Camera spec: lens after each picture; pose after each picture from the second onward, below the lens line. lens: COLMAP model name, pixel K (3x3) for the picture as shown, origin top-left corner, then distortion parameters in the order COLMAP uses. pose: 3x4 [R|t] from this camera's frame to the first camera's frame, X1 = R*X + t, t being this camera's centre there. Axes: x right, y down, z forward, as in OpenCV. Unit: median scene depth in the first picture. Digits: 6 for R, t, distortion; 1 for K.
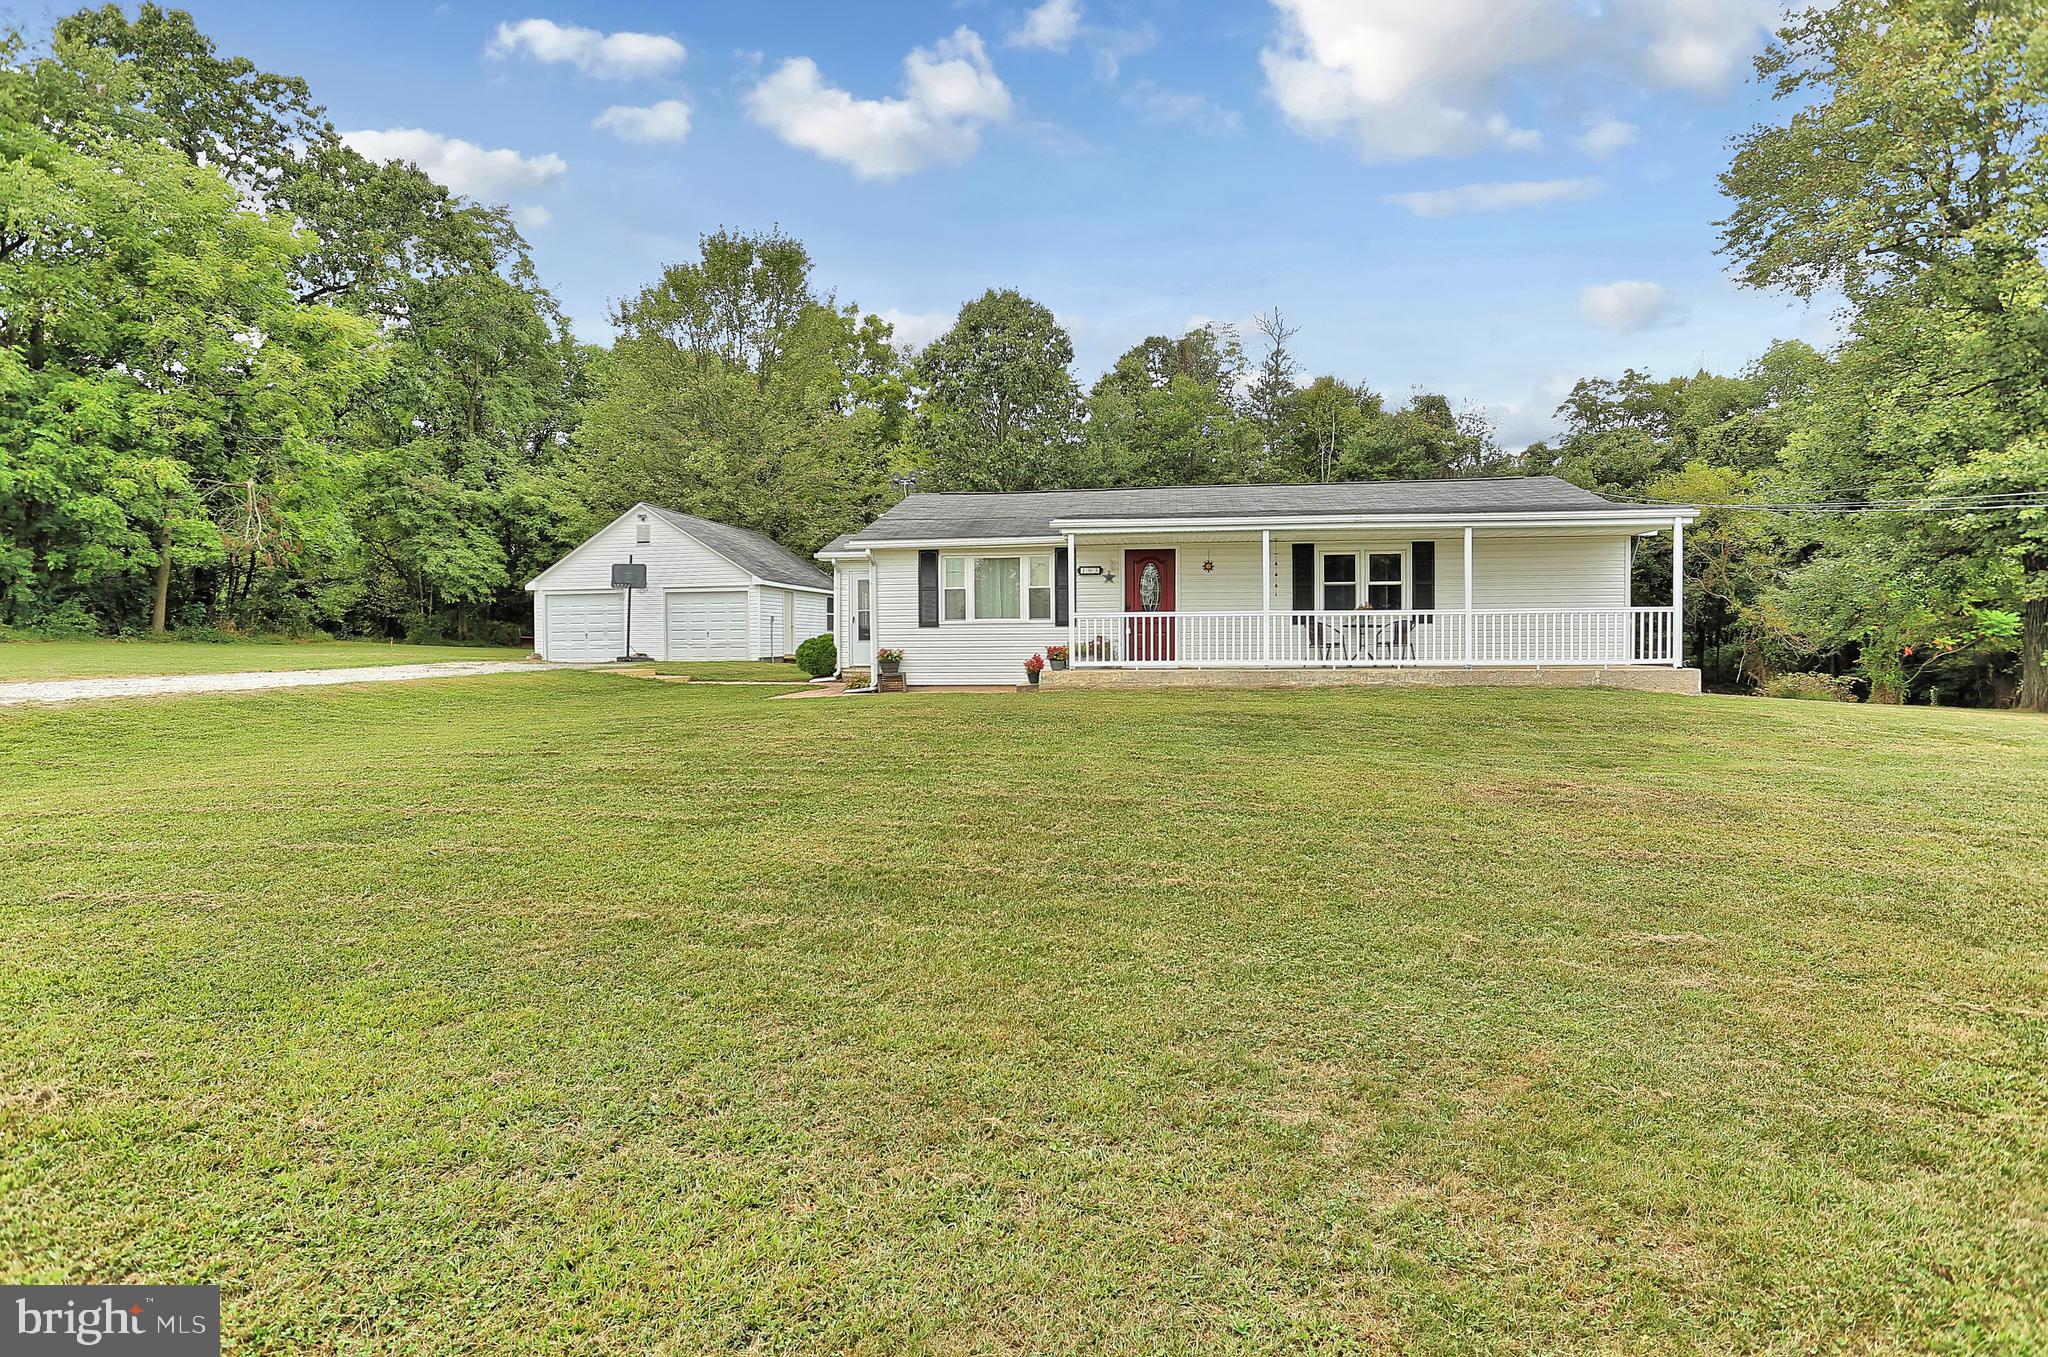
lens RADIAL K [[1008.0, 0, 1157.1], [0, 1008.0, 680.1], [0, 0, 1]] dist [0.000245, 0.001594]
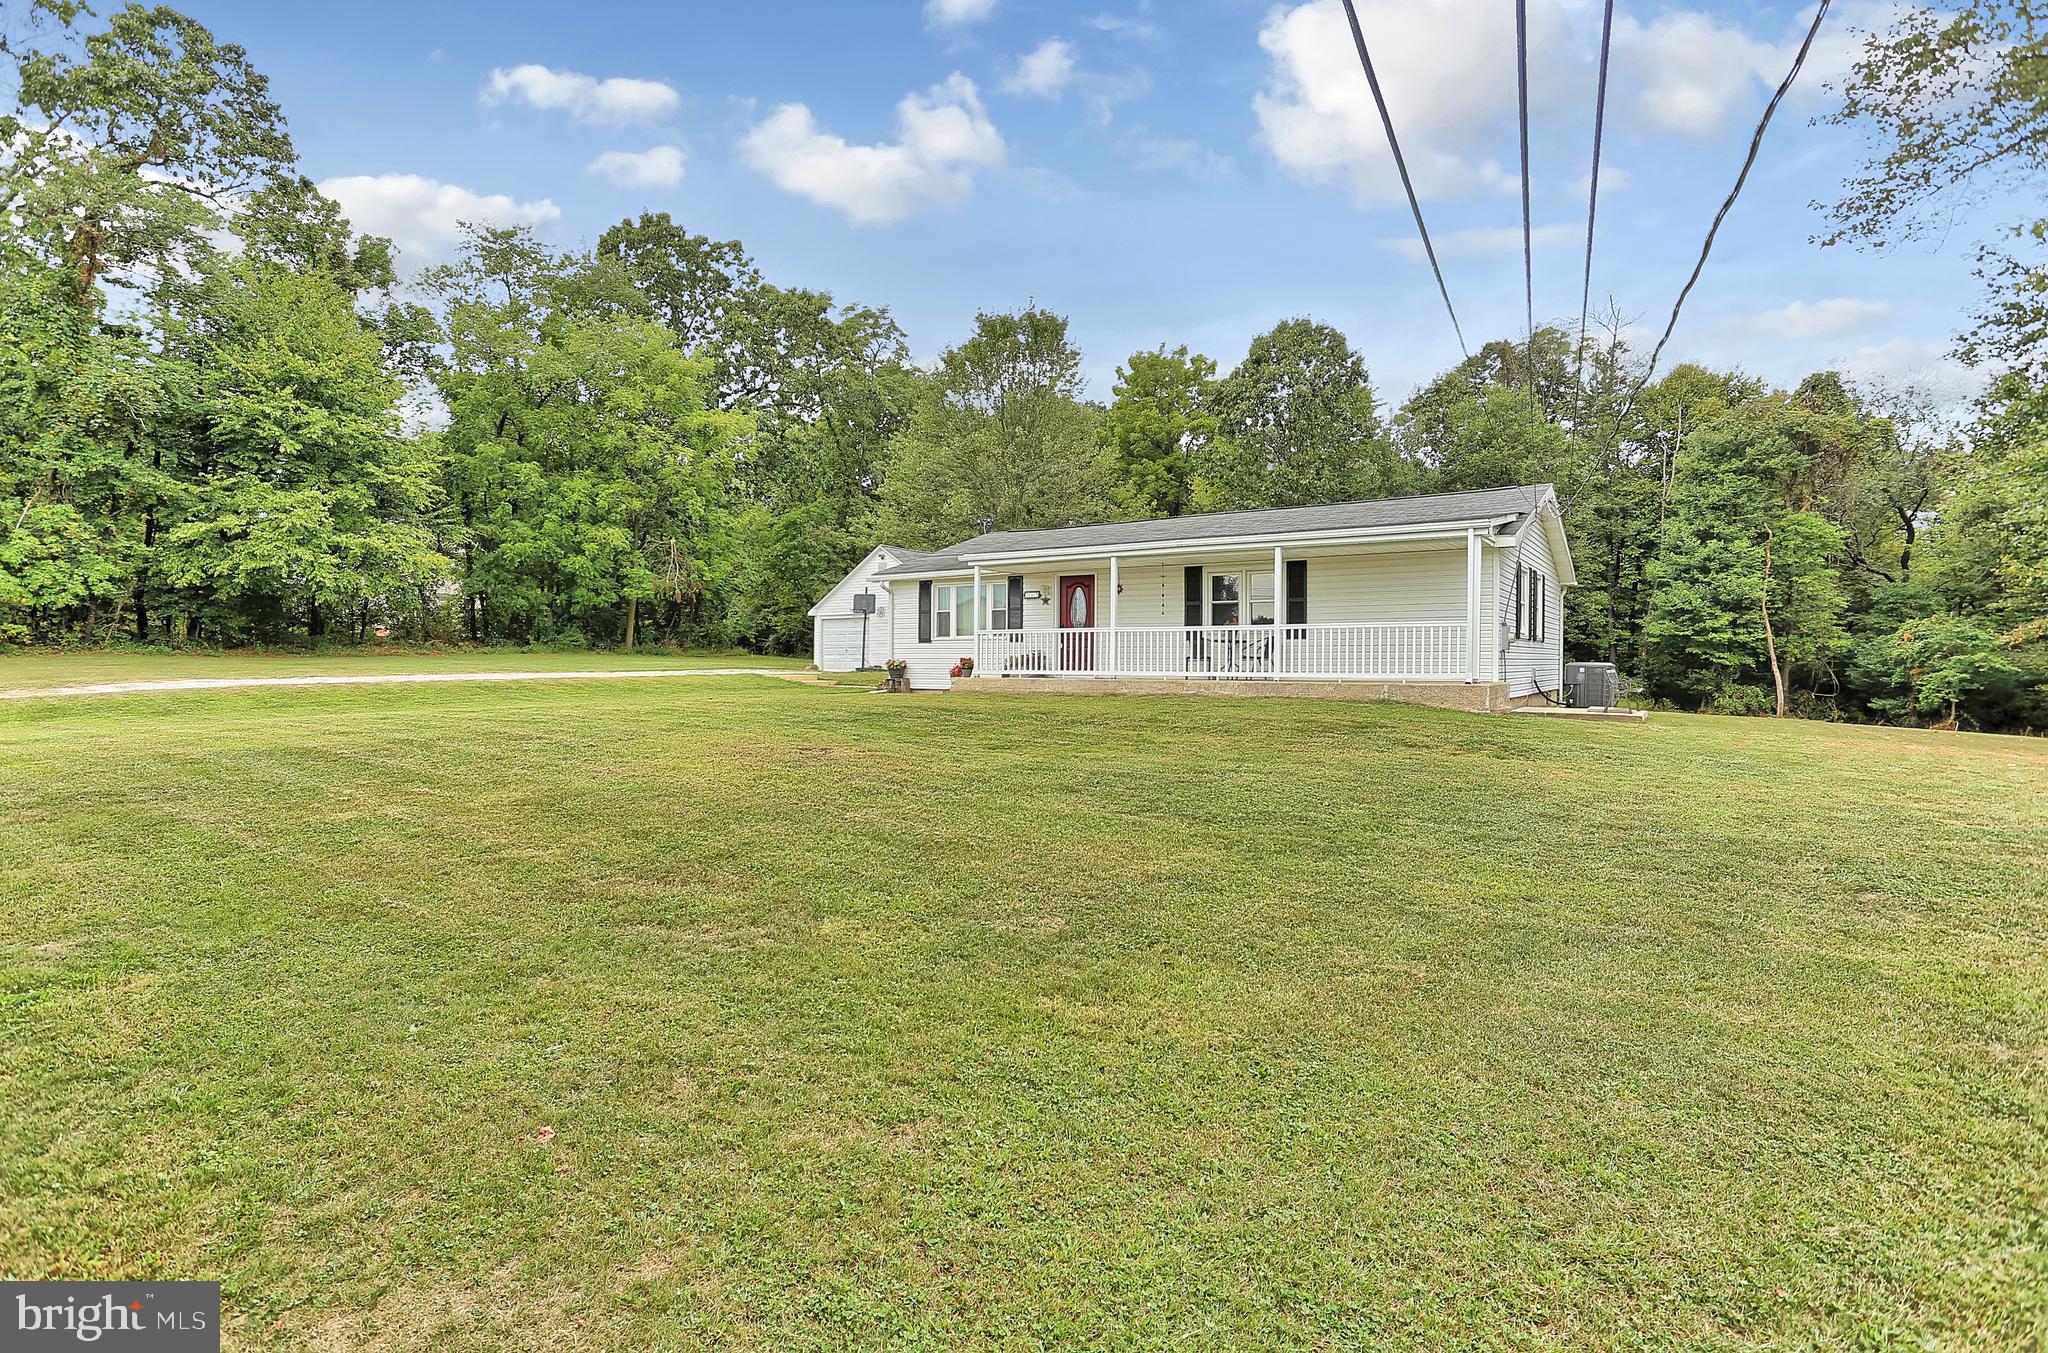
lens RADIAL K [[1028.9, 0, 1193.1], [0, 1028.9, 671.7], [0, 0, 1]] dist [-0.002732, -0.000248]
pose [[0.916404, 0.007090, -0.400192, 0.583191], [-0.014581, 0.999771, -0.015677, -0.001684], [0.399989, 0.020201, 0.916297, -0.030586]]
